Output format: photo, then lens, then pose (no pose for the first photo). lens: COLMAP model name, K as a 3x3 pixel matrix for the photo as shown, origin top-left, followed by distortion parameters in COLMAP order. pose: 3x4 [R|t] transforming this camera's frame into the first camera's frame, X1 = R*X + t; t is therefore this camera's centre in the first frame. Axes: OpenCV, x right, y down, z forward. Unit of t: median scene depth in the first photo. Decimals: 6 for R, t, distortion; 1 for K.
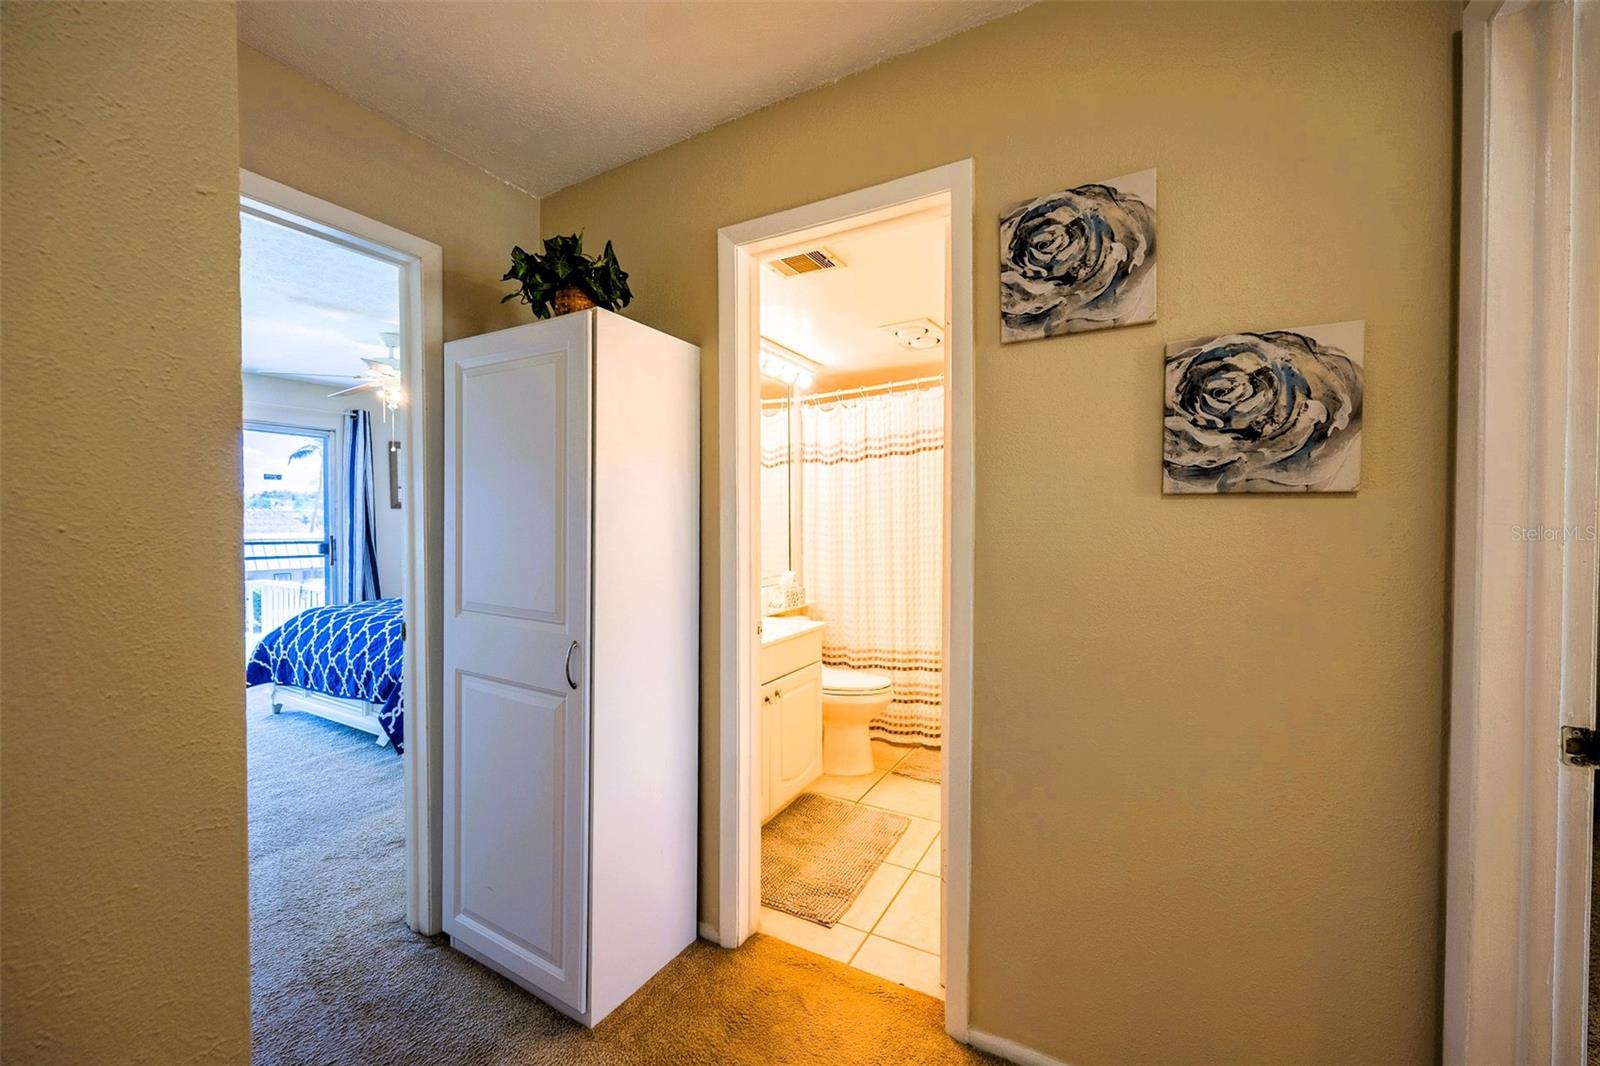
lens RADIAL K [[611.2, 0, 803.3], [0, 611.2, 536.0], [0, 0, 1]] dist [0.001720, 0.000087]
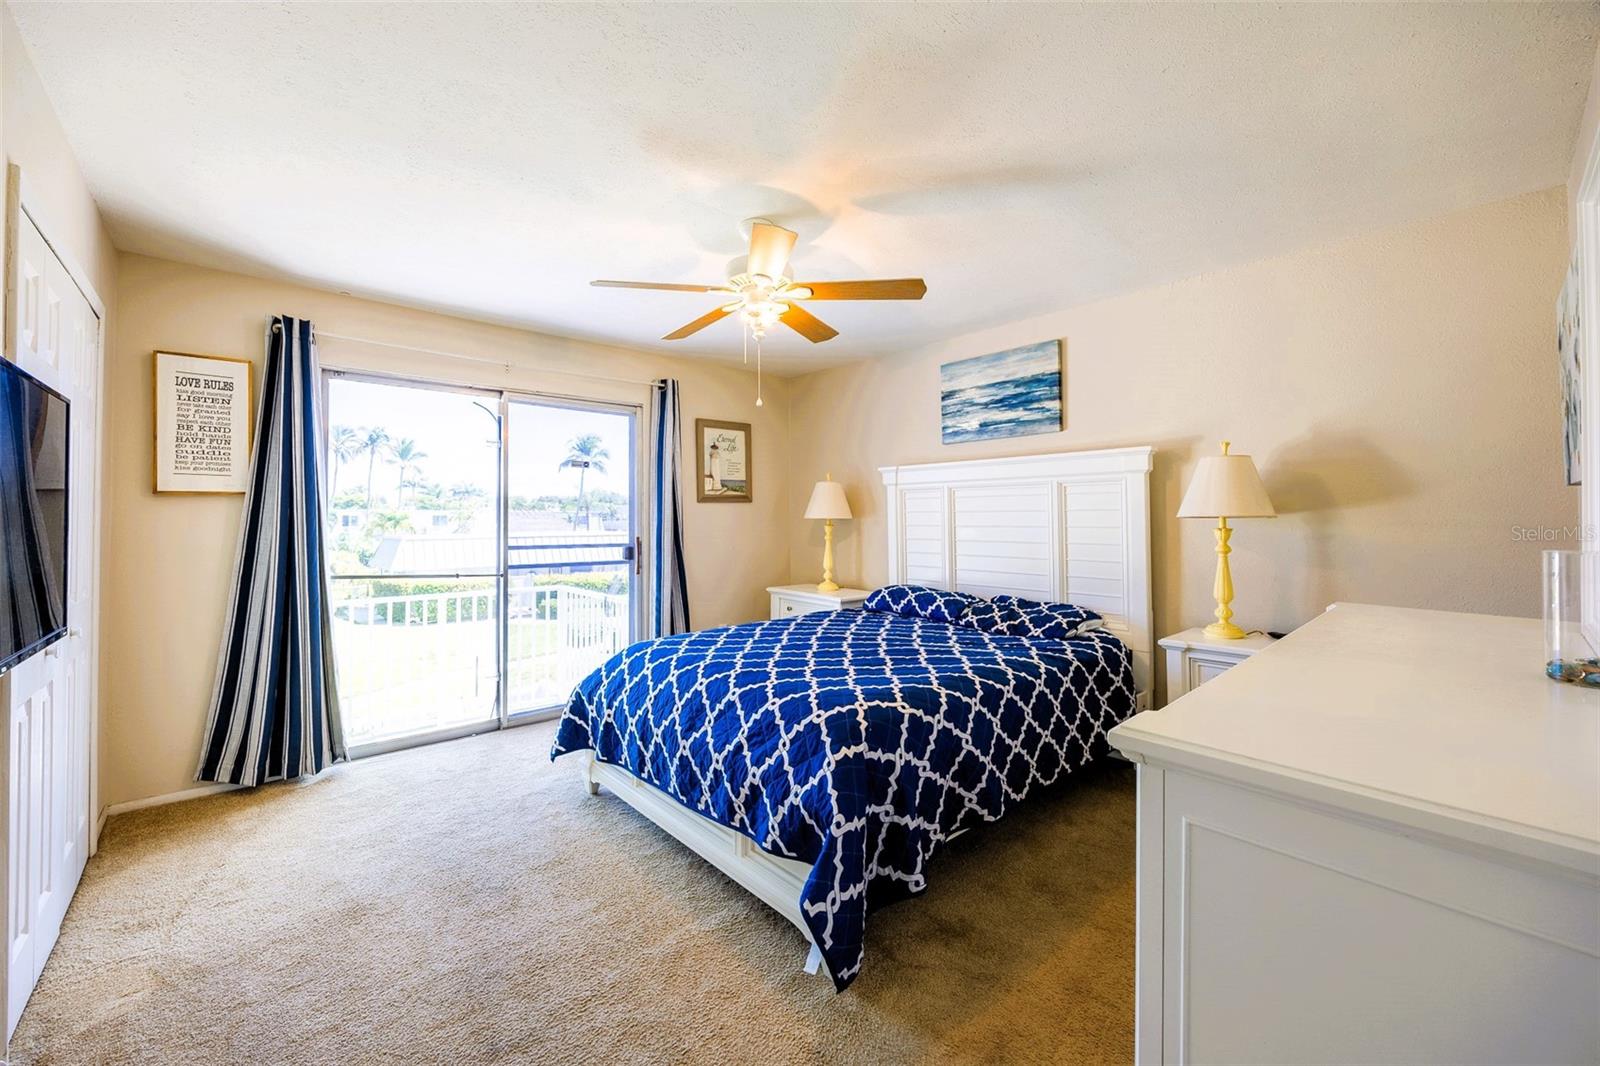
lens RADIAL K [[611.2, 0, 797.0], [0, 611.2, 520.8], [0, 0, 1]] dist [0.001720, 0.000087]
pose [[0.949081, -0.000290, -0.315033, -0.456400], [-0.007806, 0.999671, -0.024438, -0.005437], [0.314936, 0.025653, 0.948766, 0.438079]]
